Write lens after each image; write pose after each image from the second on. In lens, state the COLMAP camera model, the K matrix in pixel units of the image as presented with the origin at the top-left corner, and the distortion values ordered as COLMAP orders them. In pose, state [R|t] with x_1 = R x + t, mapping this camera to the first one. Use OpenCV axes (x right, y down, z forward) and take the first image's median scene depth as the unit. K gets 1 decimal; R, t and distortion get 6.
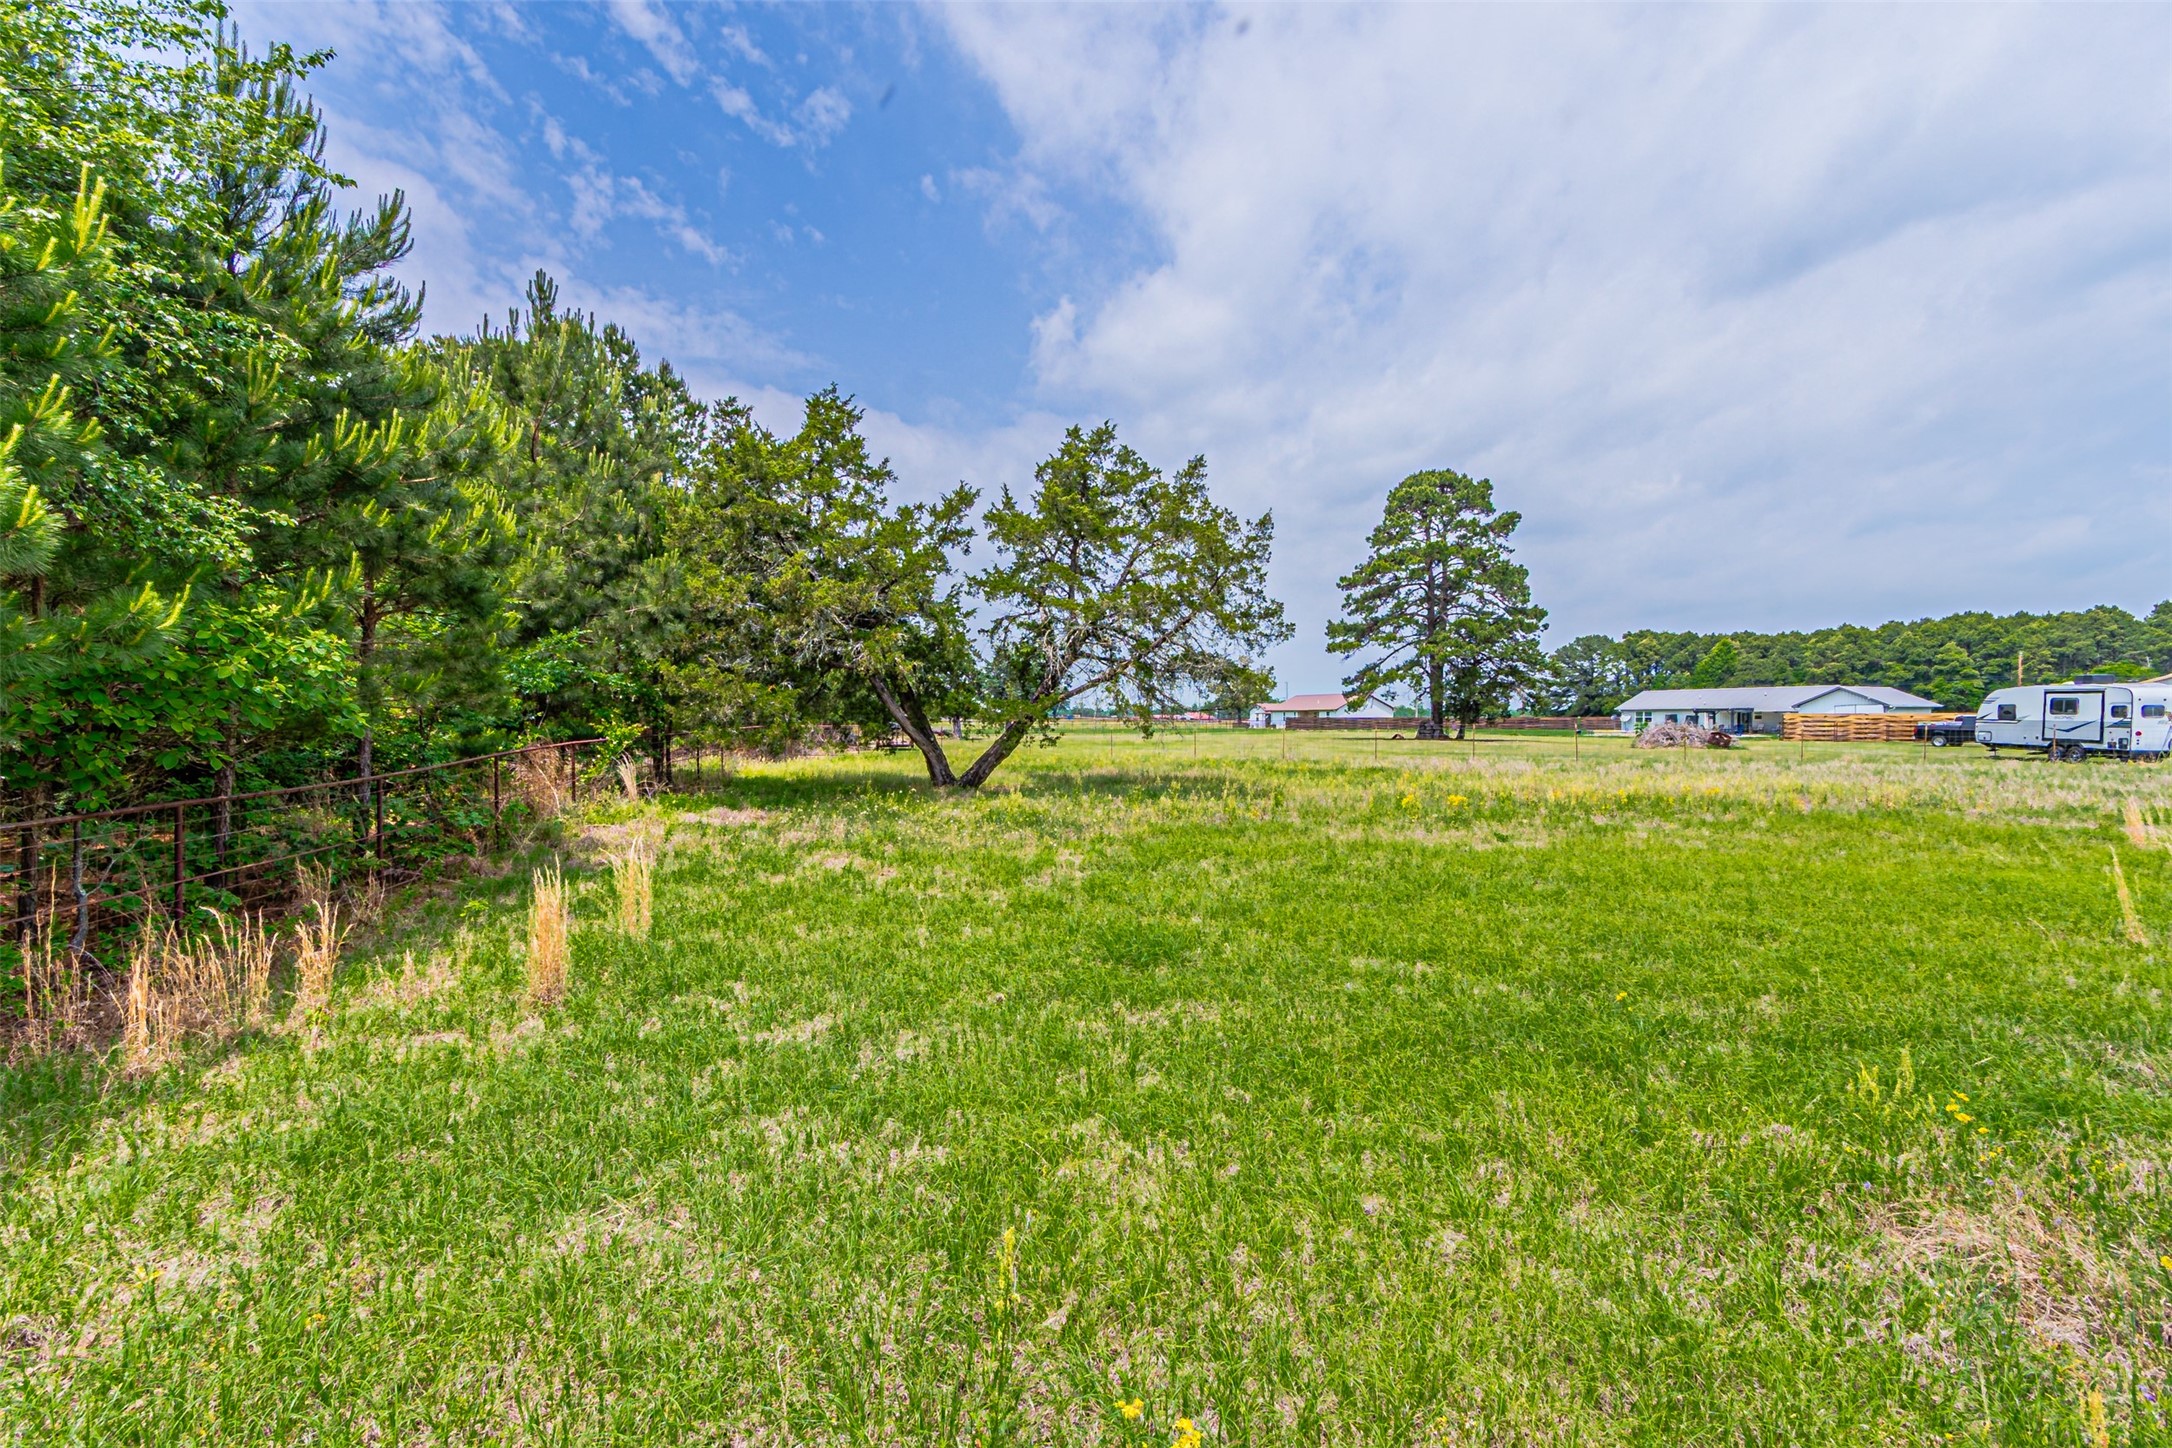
lens RADIAL K [[956.6, 0, 1092.3], [0, 956.6, 725.6], [0, 0, 1]] dist [0.017074, -0.004669]
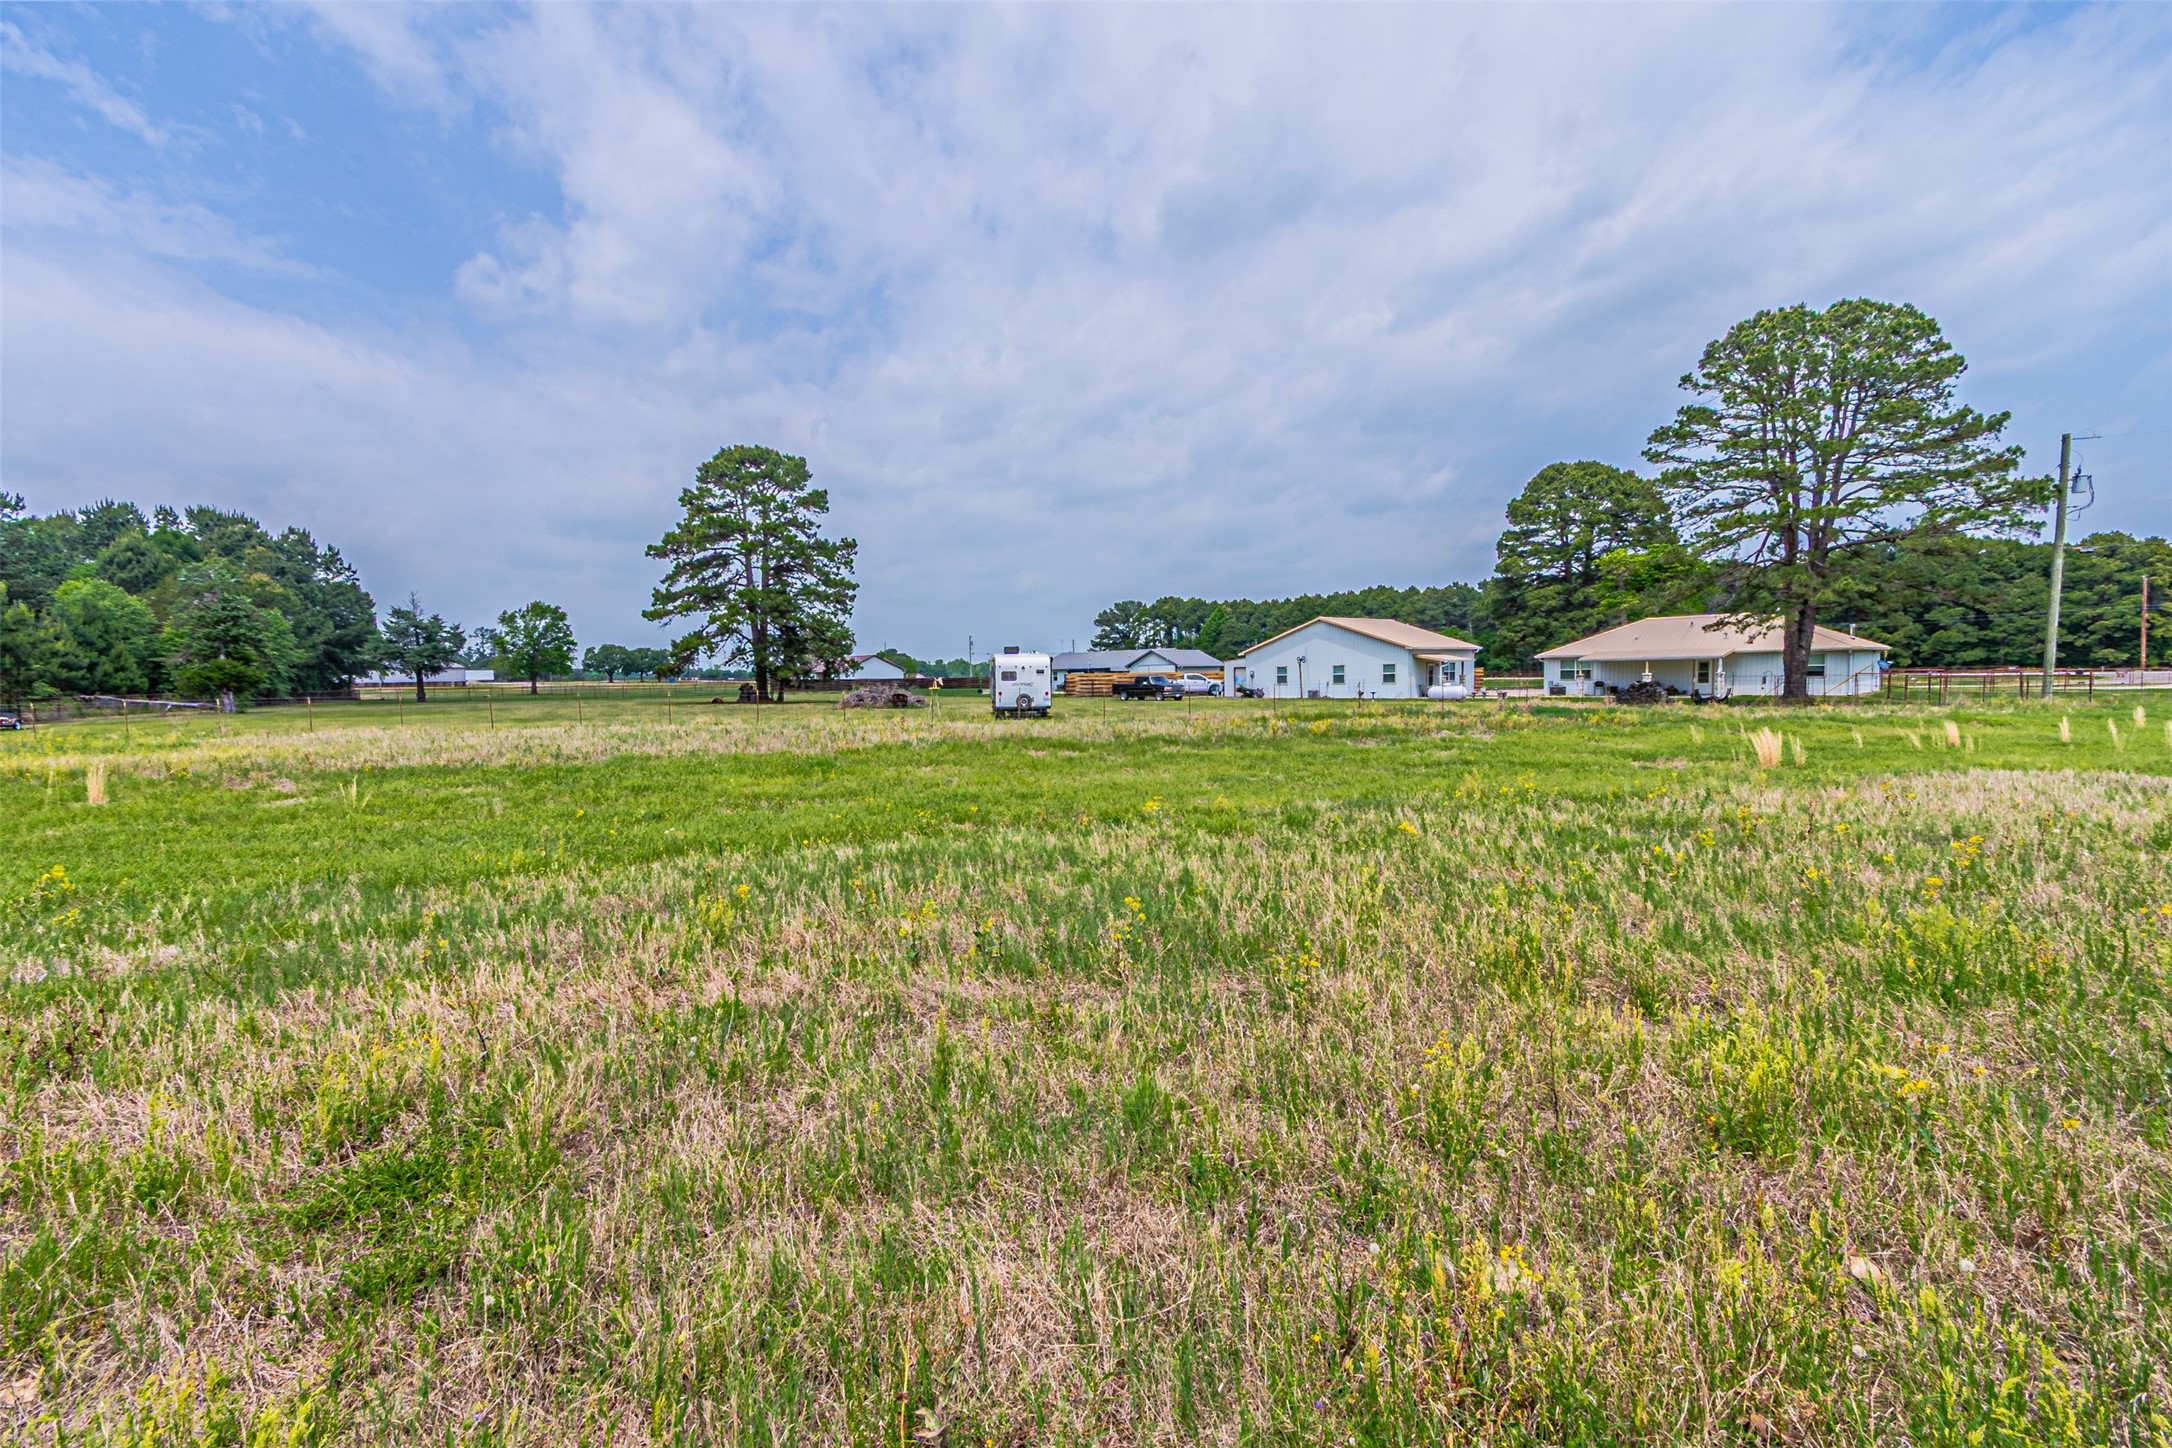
lens RADIAL K [[925.7, 0, 1058.4], [0, 925.7, 731.5], [0, 0, 1]] dist [-0.001997, -0.000119]
pose [[0.952844, -0.032787, 0.301685, 0.256598], [0.017168, 0.998378, 0.054281, -0.002362], [-0.302975, -0.046543, 0.951861, -0.060942]]
